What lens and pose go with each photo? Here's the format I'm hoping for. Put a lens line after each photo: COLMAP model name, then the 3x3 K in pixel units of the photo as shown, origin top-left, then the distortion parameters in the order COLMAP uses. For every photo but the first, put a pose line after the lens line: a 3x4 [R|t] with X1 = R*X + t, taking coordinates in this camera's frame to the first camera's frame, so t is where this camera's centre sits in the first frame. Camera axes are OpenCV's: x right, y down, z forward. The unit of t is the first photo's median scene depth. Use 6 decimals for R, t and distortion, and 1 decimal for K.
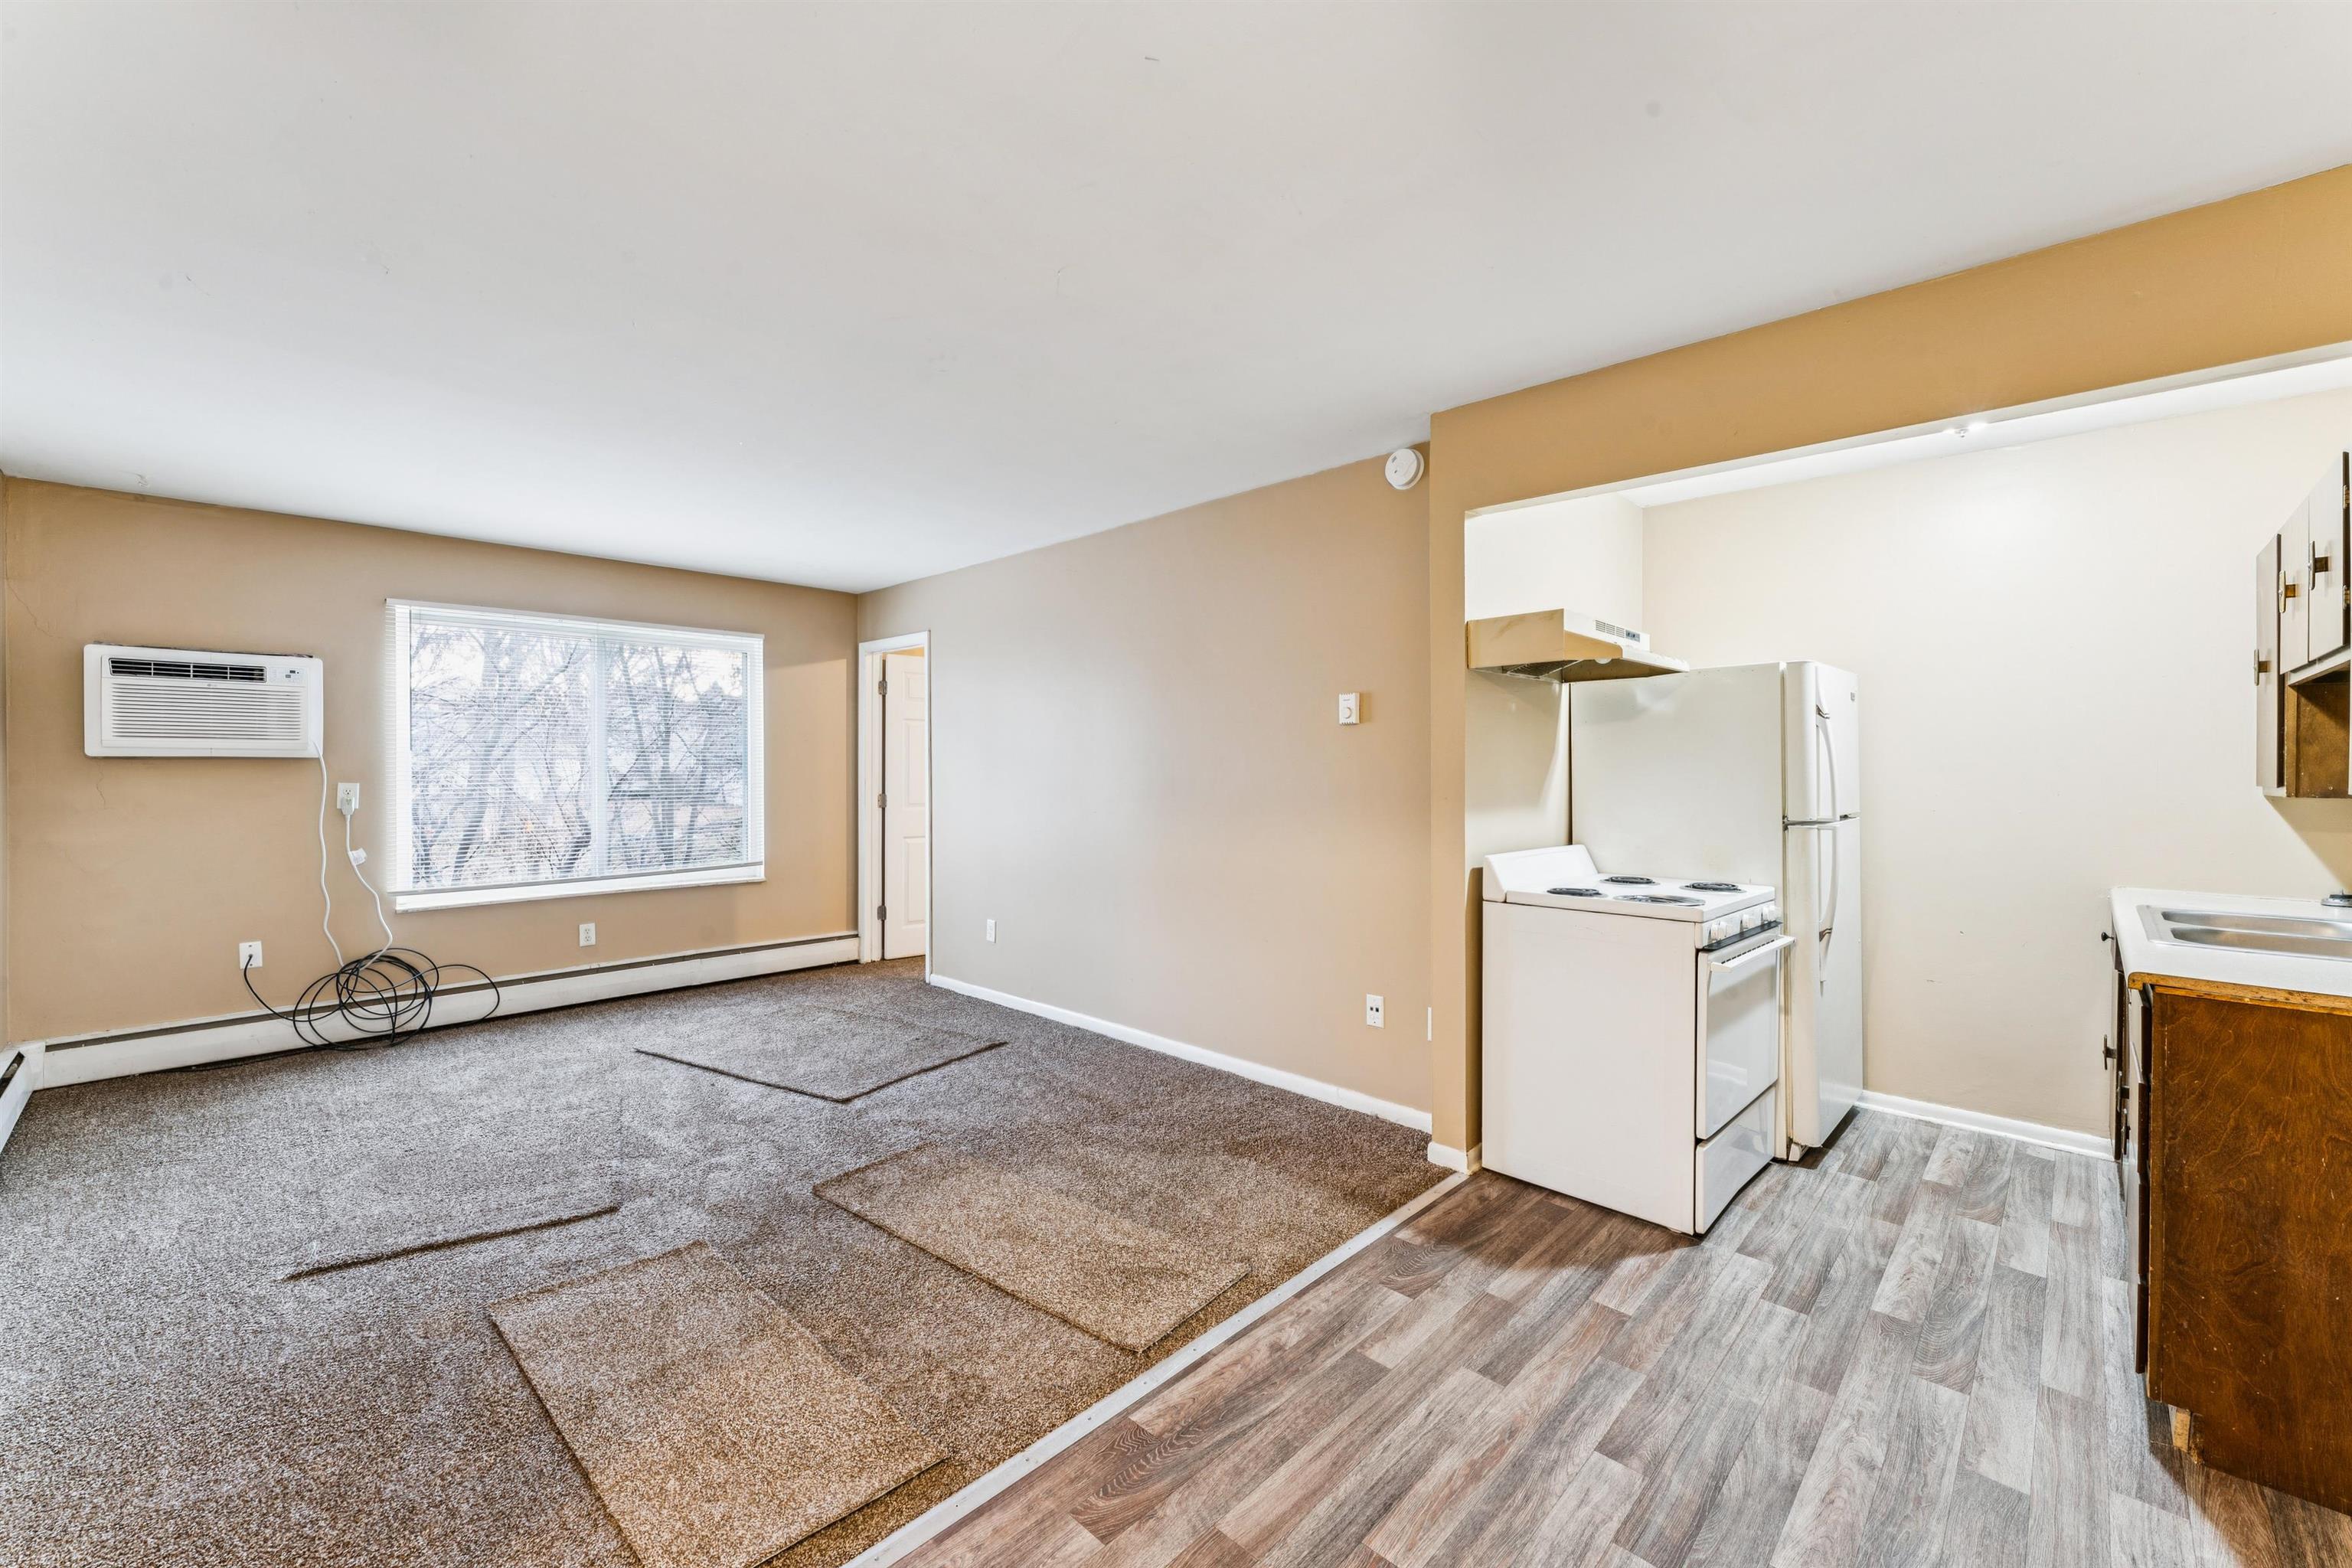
lens RADIAL K [[945.4, 0, 1176.0], [0, 945.4, 784.0], [0, 0, 1]] dist [0.023215, -0.000103]
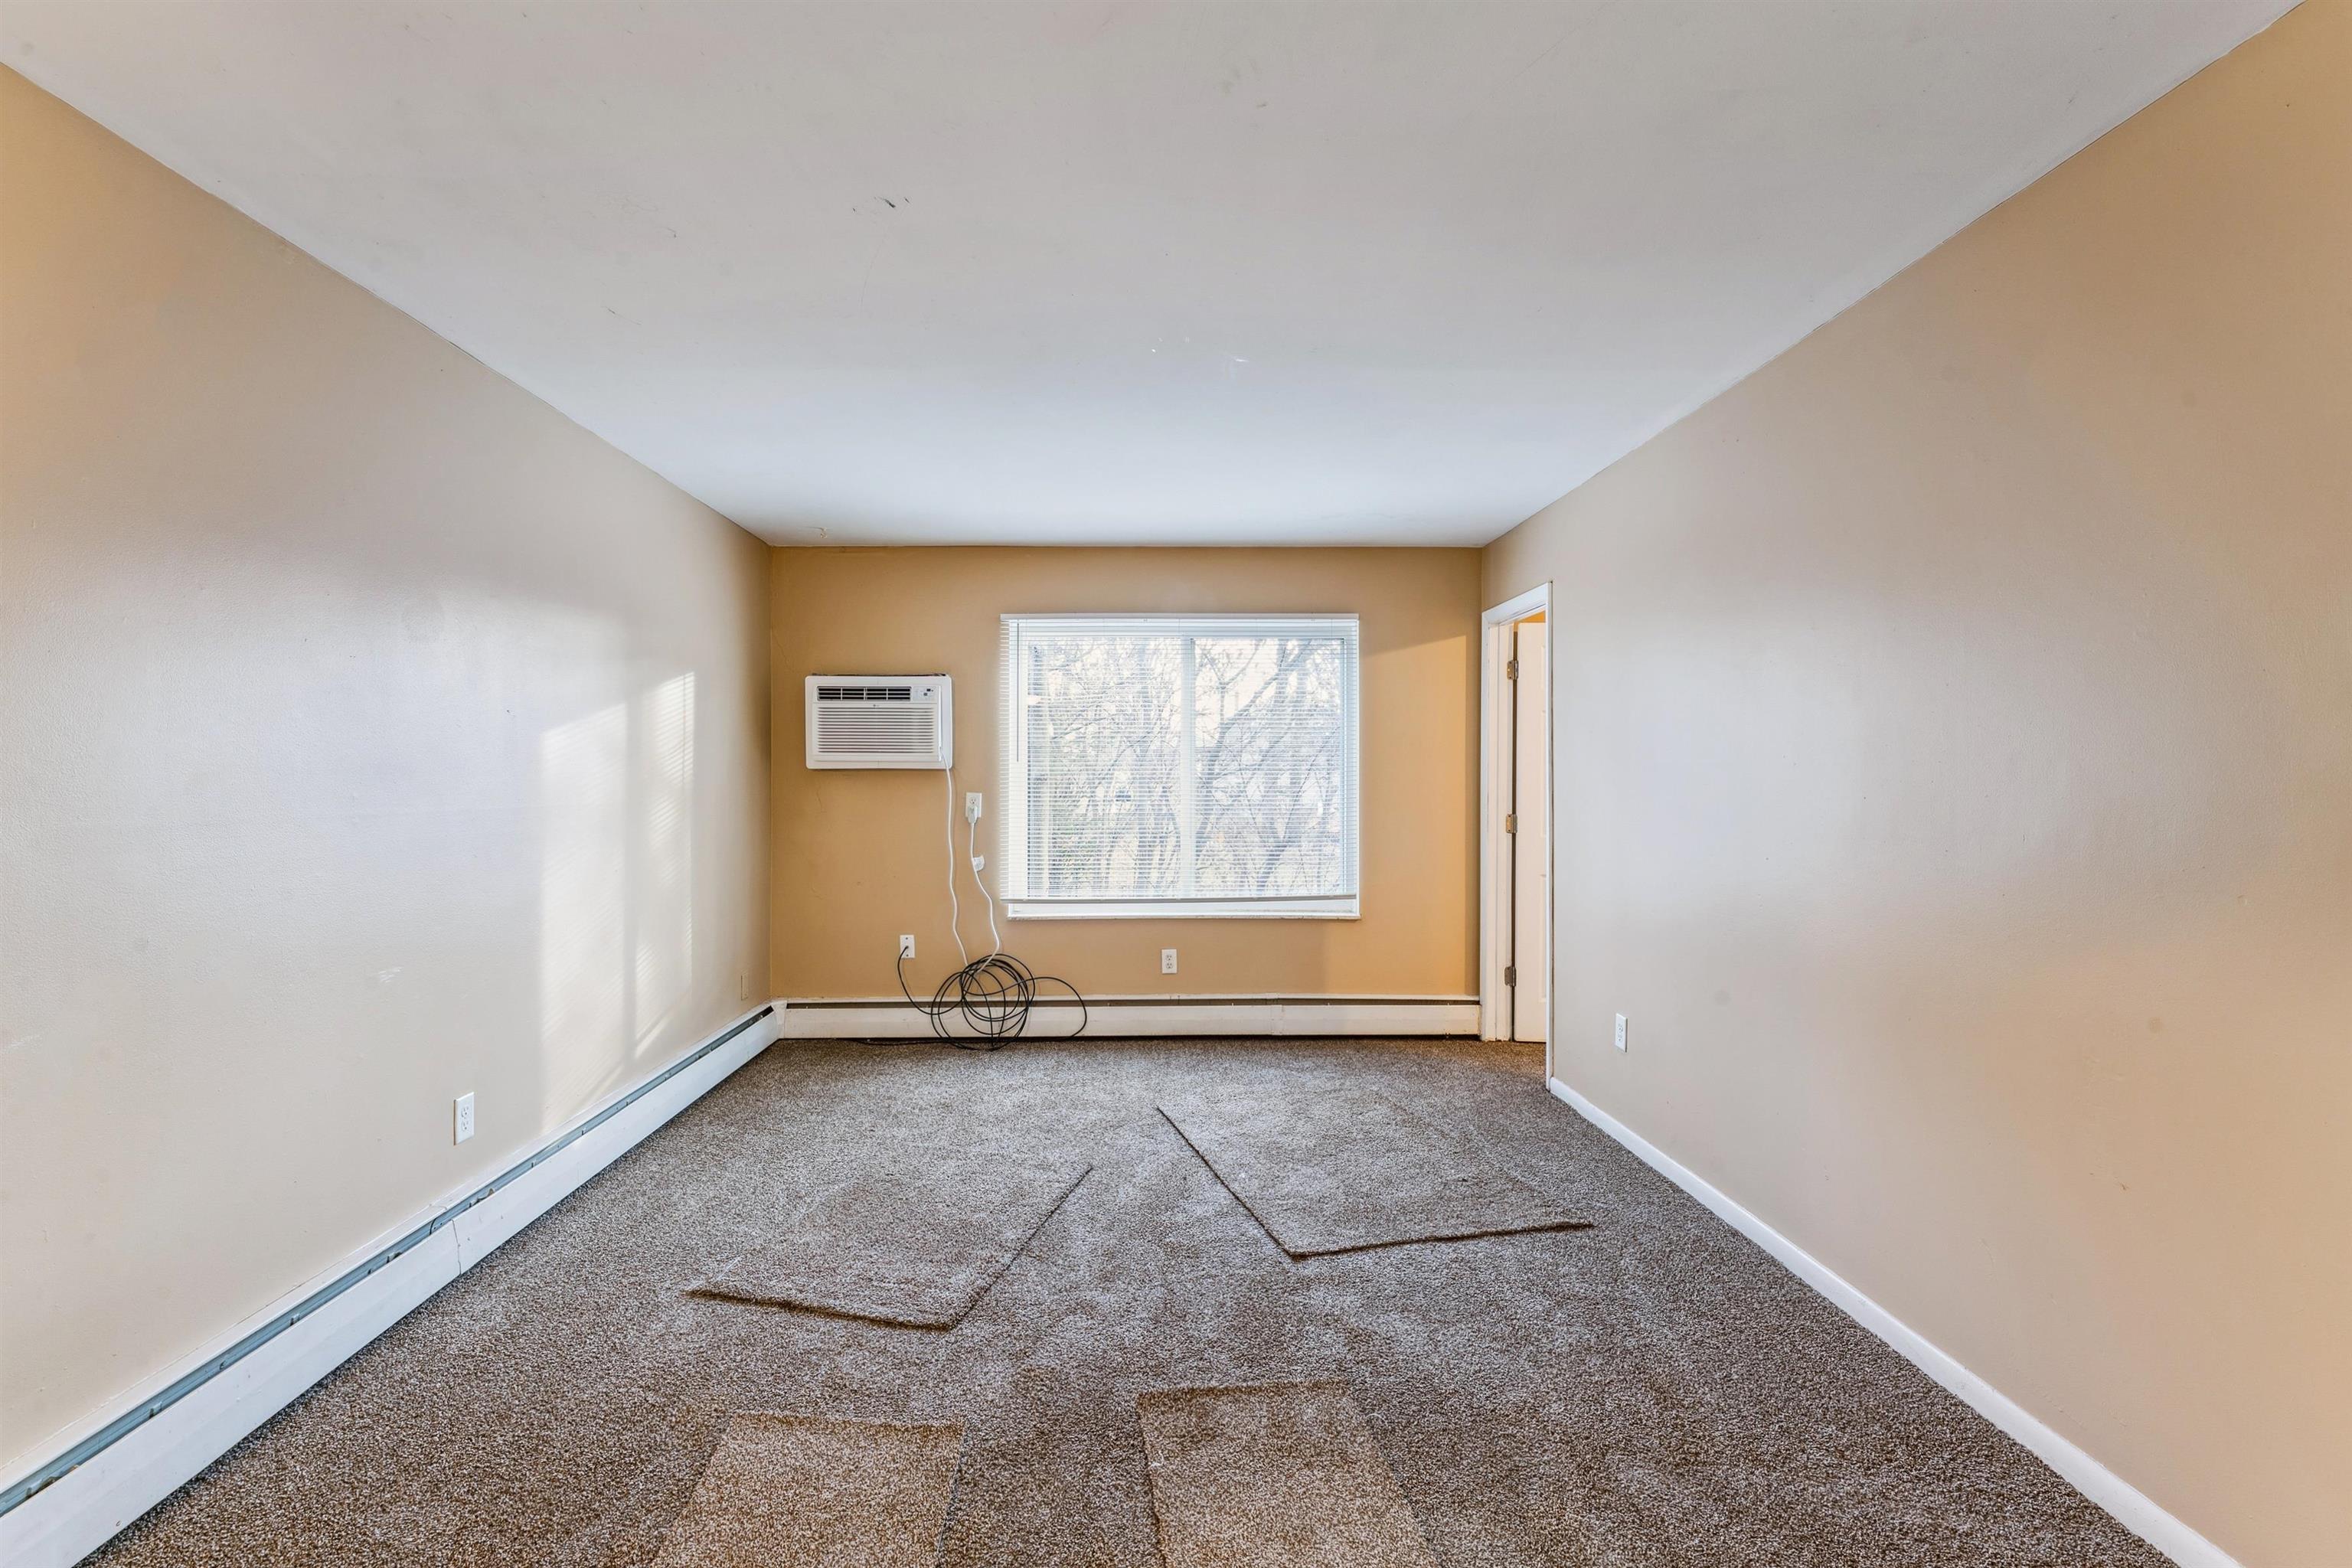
lens RADIAL K [[1064.8, 0, 1176.0], [0, 1064.8, 784.0], [0, 0, 1]] dist [0.003267, 0.000091]
pose [[0.713708, 0.005599, -0.700421, 0.119506], [-0.013445, 0.999893, -0.005707, -0.007136], [0.700315, 0.013490, 0.713707, 0.332019]]
